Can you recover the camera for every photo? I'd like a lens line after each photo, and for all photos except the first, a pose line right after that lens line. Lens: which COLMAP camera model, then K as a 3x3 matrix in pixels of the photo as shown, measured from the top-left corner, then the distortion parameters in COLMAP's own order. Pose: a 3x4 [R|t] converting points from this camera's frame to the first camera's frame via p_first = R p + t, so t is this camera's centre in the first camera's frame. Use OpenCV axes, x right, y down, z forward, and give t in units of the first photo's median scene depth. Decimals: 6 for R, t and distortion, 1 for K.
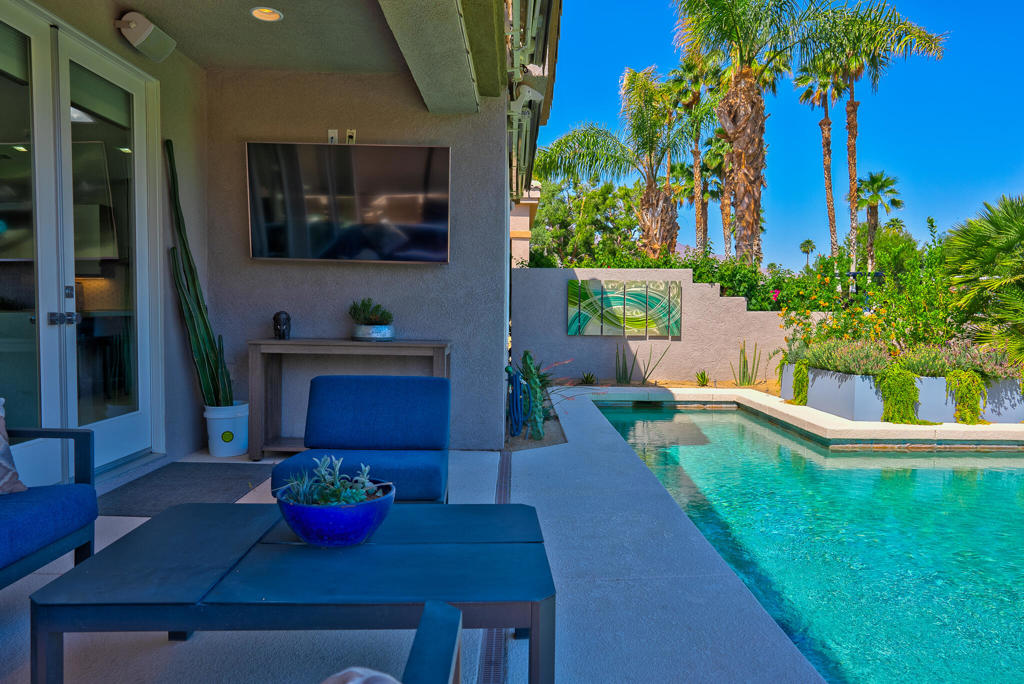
lens RADIAL K [[713.4, 0, 511.5], [0, 713.4, 337.6], [0, 0, 1]] dist [-0.042378, 0.056412]
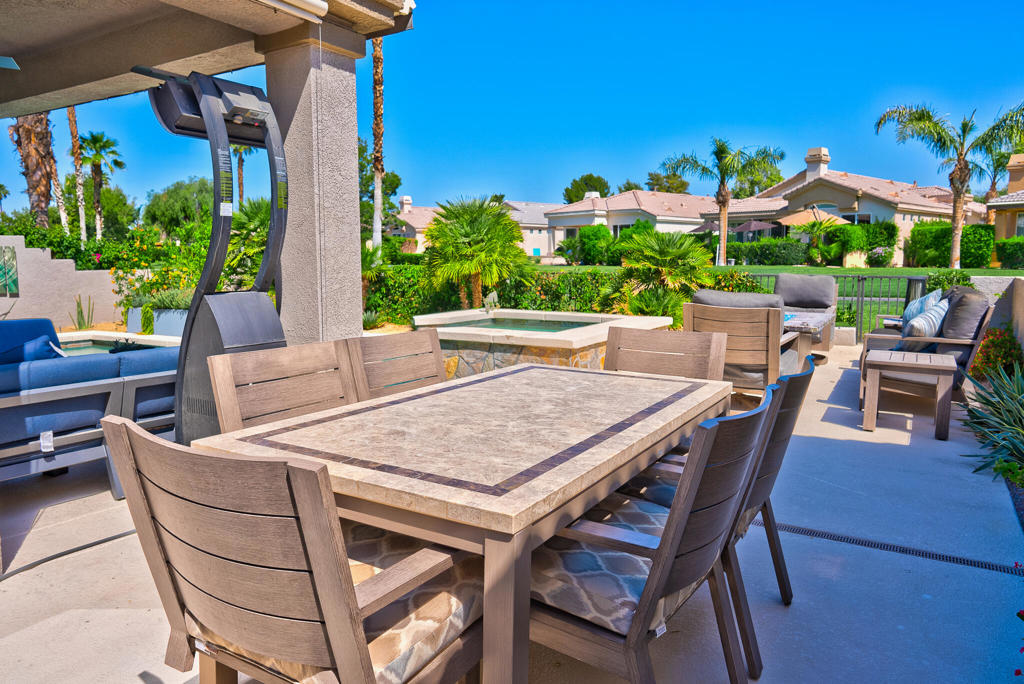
lens RADIAL K [[704.3, 0, 510.5], [0, 704.3, 330.9], [0, 0, 1]] dist [-0.040447, 0.060660]
pose [[0.518783, -0.096444, 0.849448, -0.334741], [0.044031, 0.995312, 0.086113, -0.003727], [-0.853771, -0.007272, 0.520598, -0.307221]]
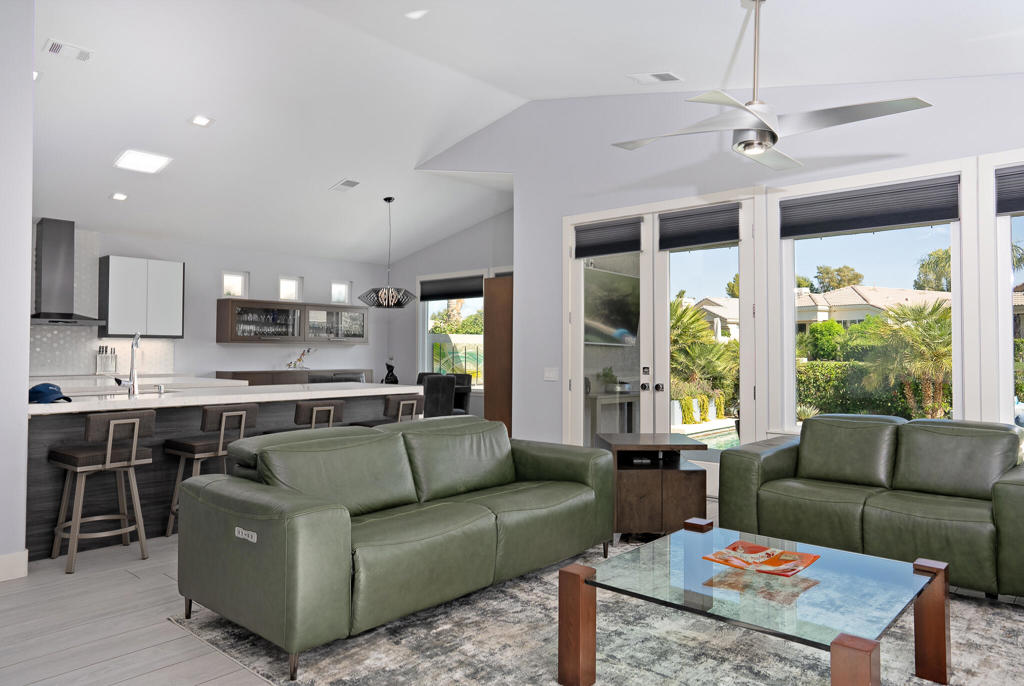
lens RADIAL K [[704.3, 0, 510.5], [0, 704.3, 331.9], [0, 0, 1]] dist [-0.040447, 0.060660]
pose [[0.674887, 0.015136, 0.737766, -0.765938], [0.034417, 0.998056, -0.051960, -0.029611], [-0.737118, 0.060459, 0.673054, 0.035133]]
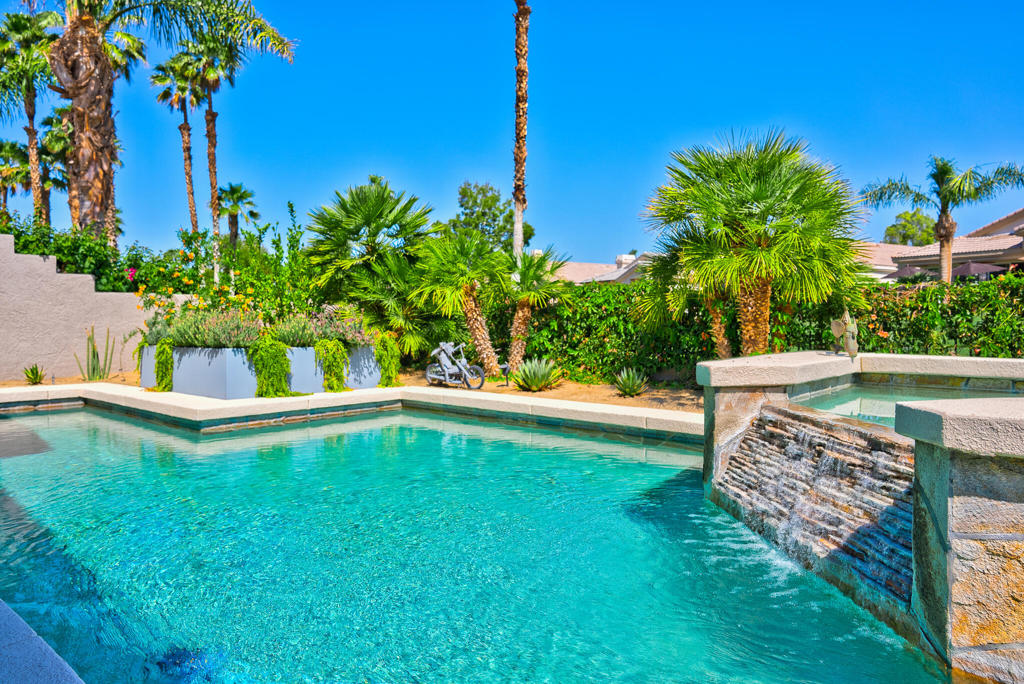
lens RADIAL K [[688.6, 0, 513.5], [0, 688.6, 336.3], [0, 0, 1]] dist [-0.037314, 0.050027]
pose [[0.655216, -0.024144, 0.755055, 0.044344], [0.035836, 0.999357, 0.000859, 0.032281], [-0.754591, 0.026495, 0.655660, 0.100475]]
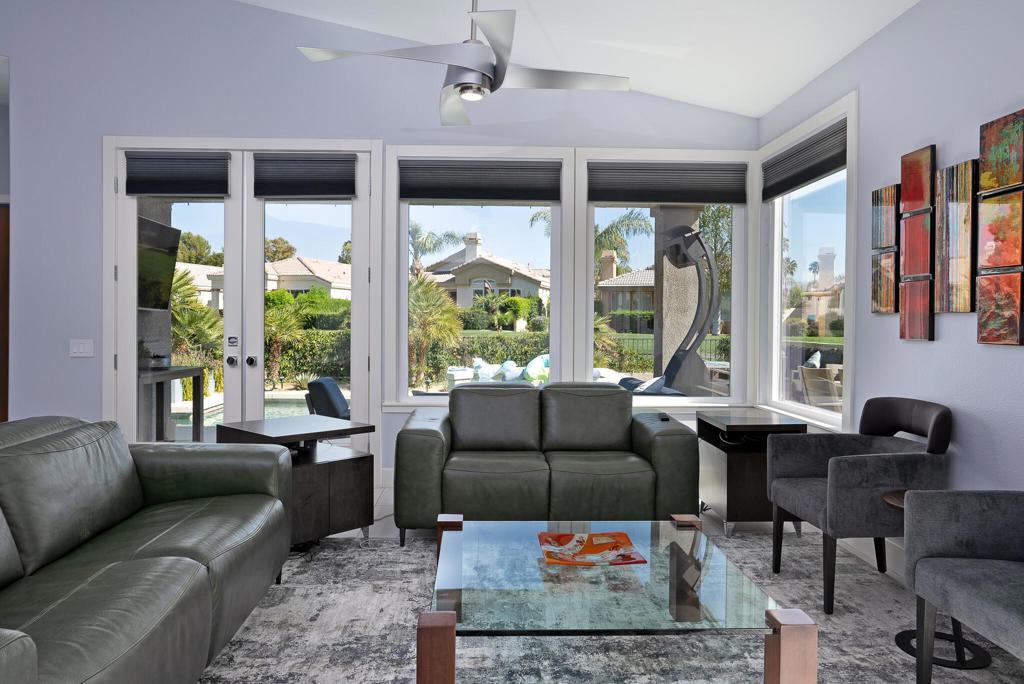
lens RADIAL K [[704.3, 0, 510.5], [0, 704.3, 330.9], [0, 0, 1]] dist [-0.040447, 0.060660]
pose [[-0.032378, -0.019230, 0.999291, -0.742770], [0.035505, 0.999162, 0.020378, -0.034486], [-0.998845, 0.036139, -0.031668, 0.177149]]
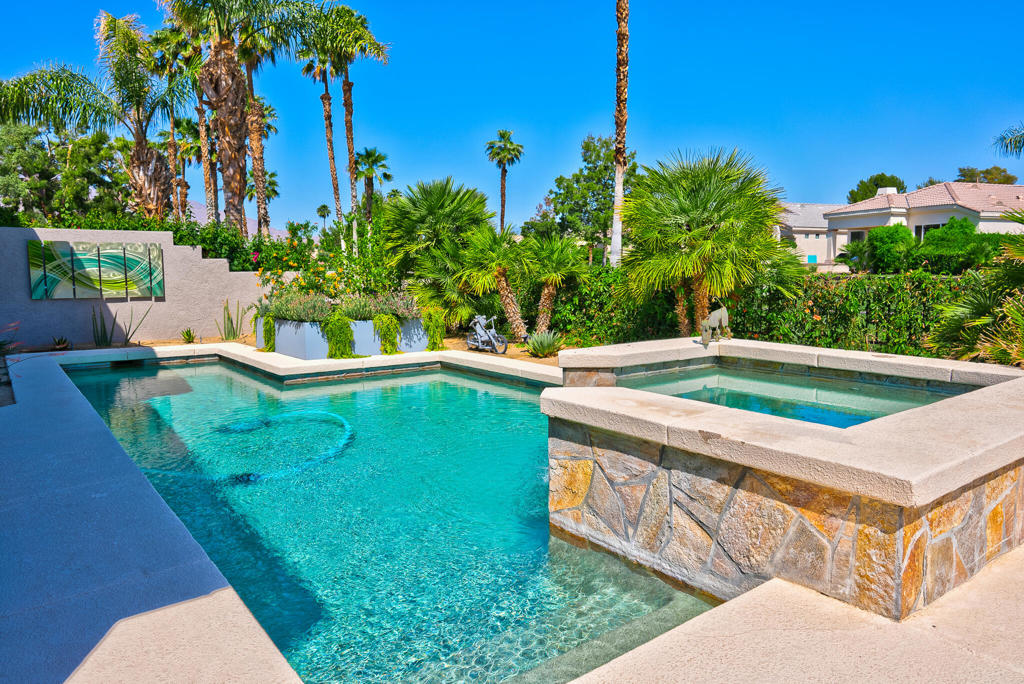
lens RADIAL K [[693.8, 0, 512.7], [0, 693.8, 336.4], [0, 0, 1]] dist [-0.042146, 0.057941]
pose [[0.793930, -0.067056, 0.604300, 0.029651], [0.033575, 0.997218, 0.066545, 0.005883], [-0.607082, -0.032543, 0.793973, -0.109321]]
